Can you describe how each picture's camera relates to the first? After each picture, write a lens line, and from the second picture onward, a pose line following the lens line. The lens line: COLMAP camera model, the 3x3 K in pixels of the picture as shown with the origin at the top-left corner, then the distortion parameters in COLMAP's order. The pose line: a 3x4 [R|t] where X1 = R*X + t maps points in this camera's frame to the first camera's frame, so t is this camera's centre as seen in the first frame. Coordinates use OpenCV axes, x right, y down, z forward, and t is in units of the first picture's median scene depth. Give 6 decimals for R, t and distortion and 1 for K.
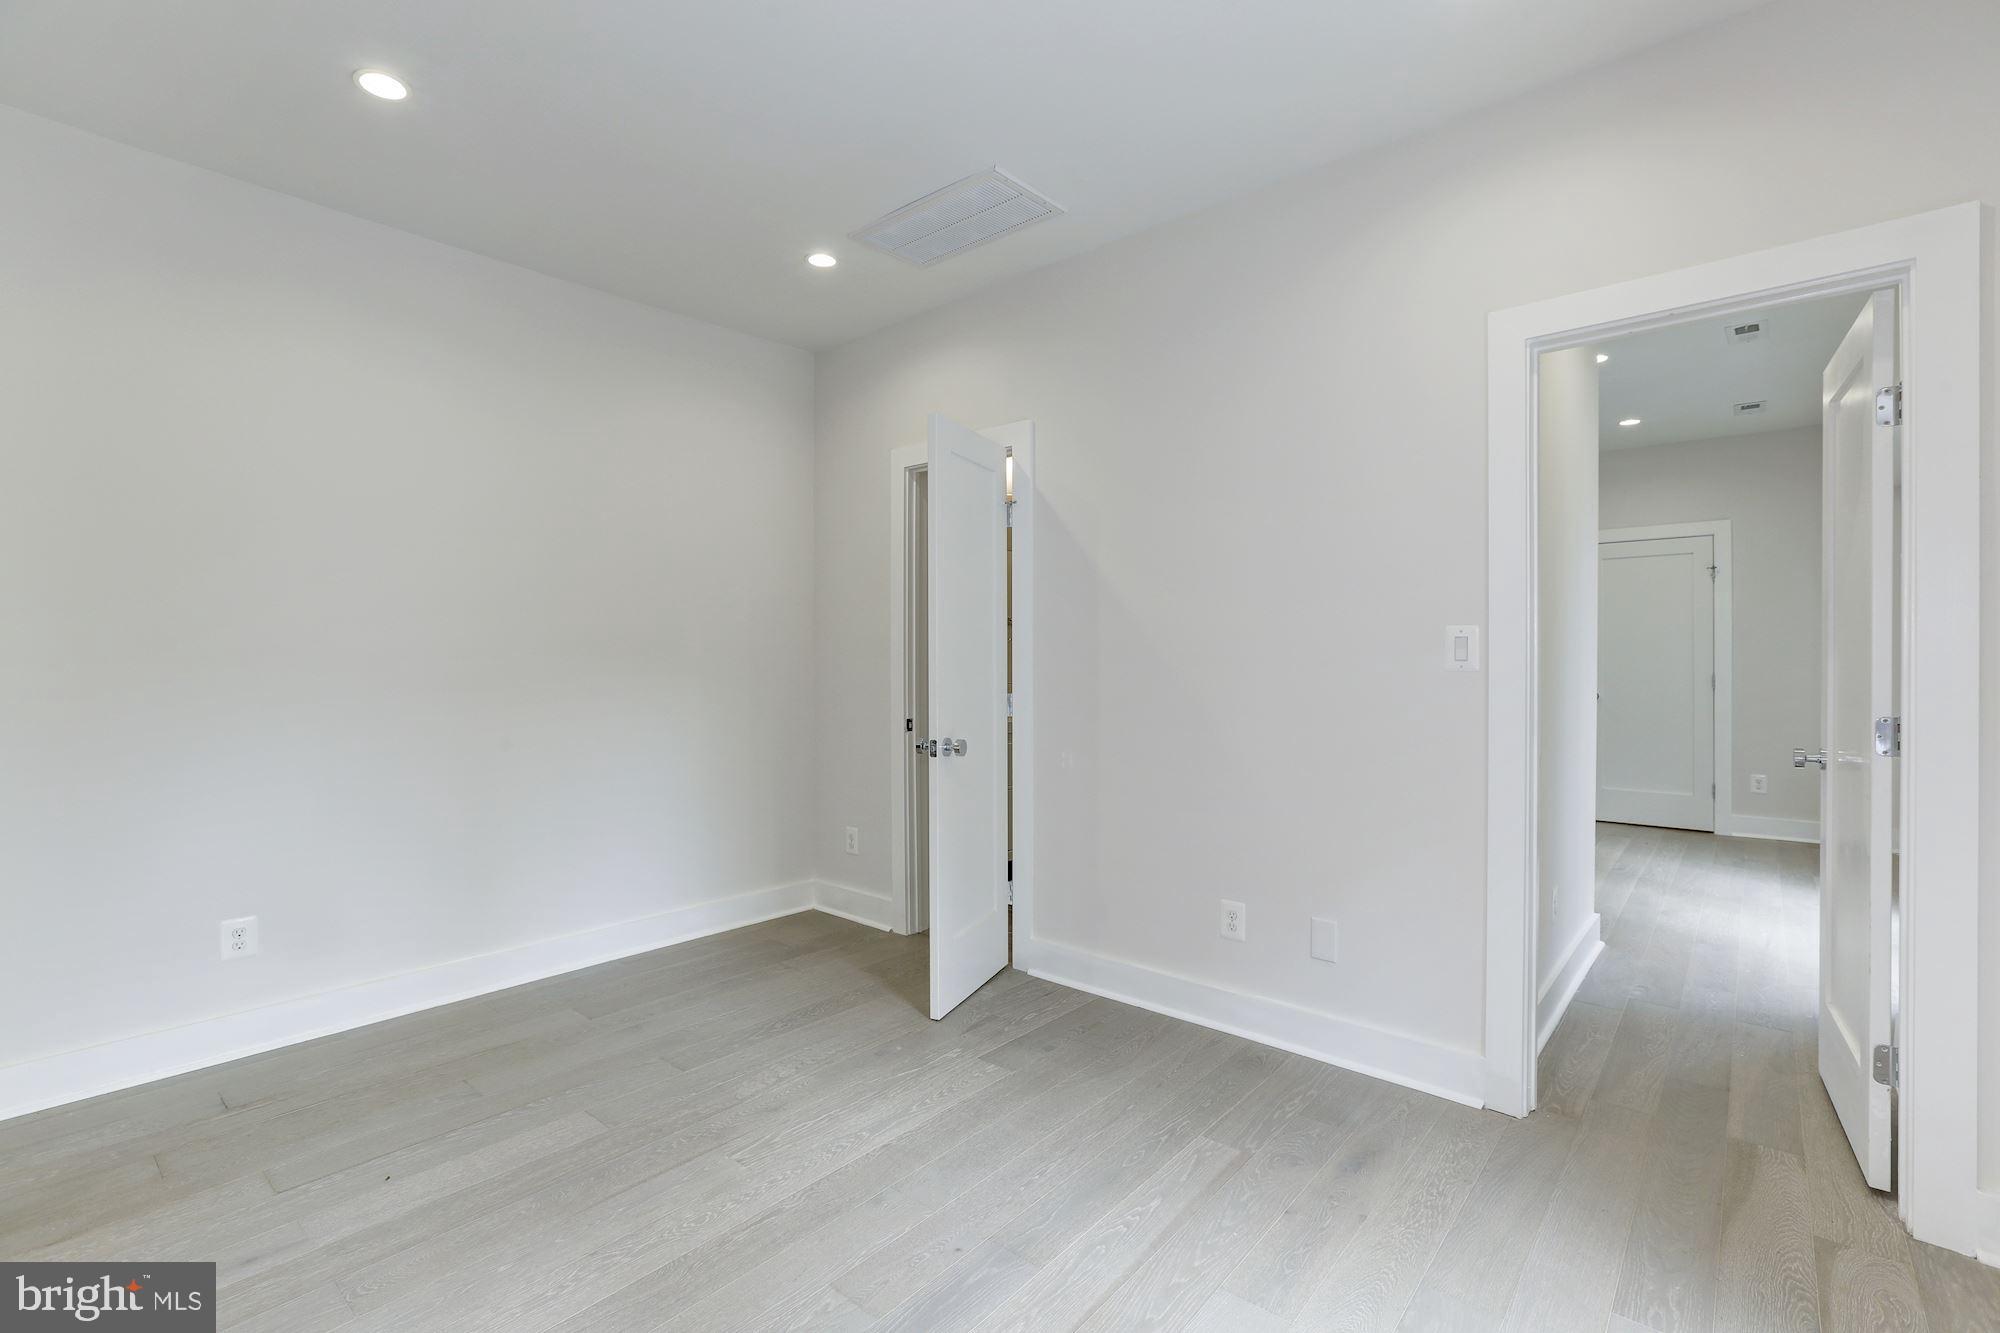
lens RADIAL K [[908.0, 0, 983.0], [0, 908.0, 663.5], [0, 0, 1]] dist [-0.034854, 0.020071]
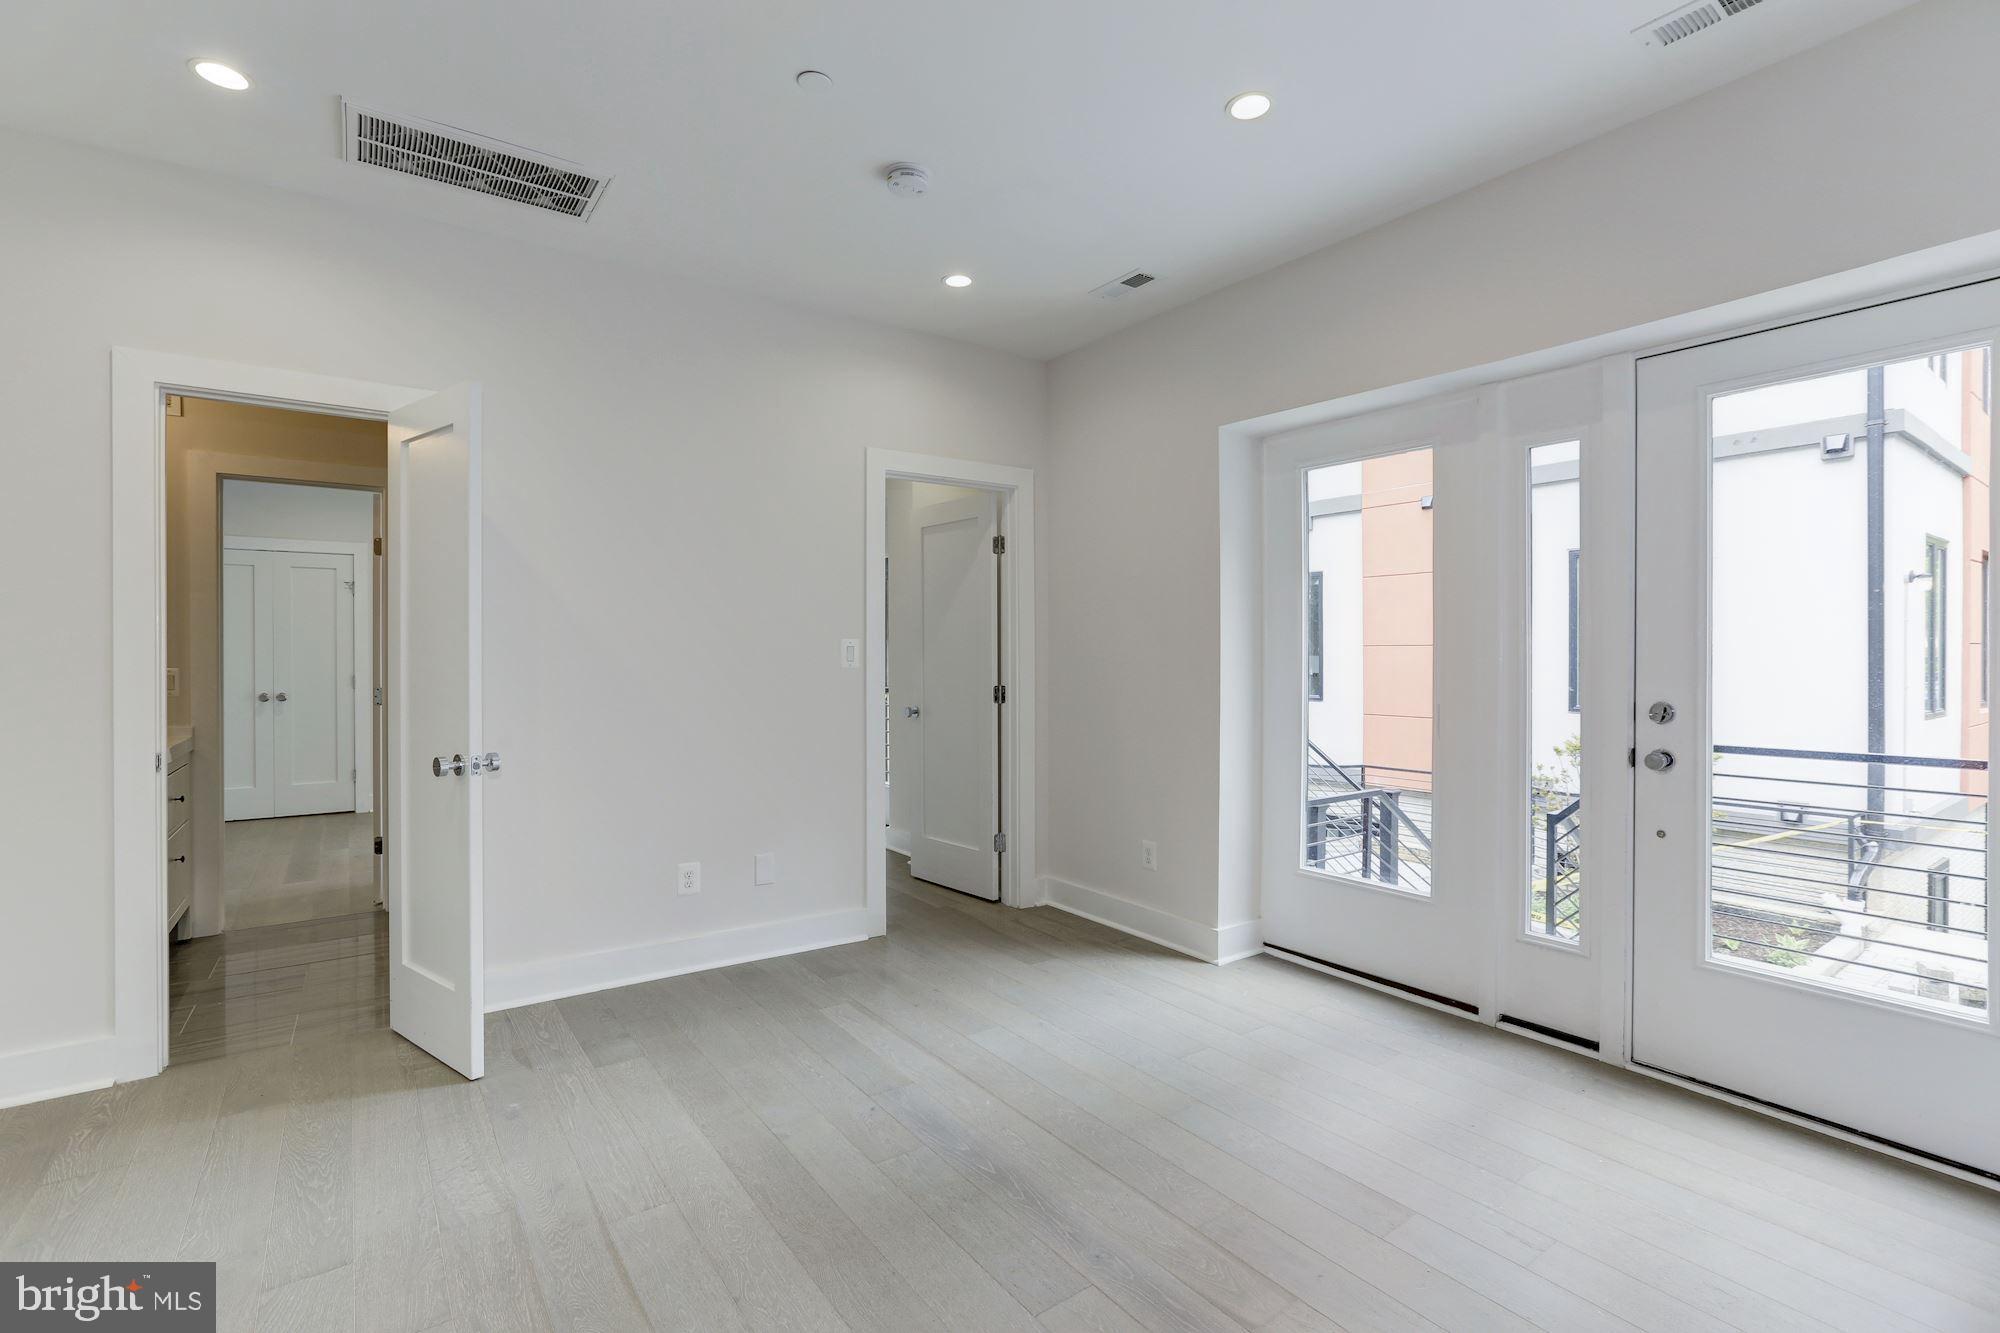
lens RADIAL K [[919.4, 0, 1000.0], [0, 919.4, 666.5], [0, 0, 1]] dist [-0.035626, 0.020196]
pose [[0.228045, -0.012996, 0.973564, -0.961070], [0.007561, 0.999904, 0.011576, -0.011198], [-0.973621, 0.004721, 0.228121, 0.378958]]
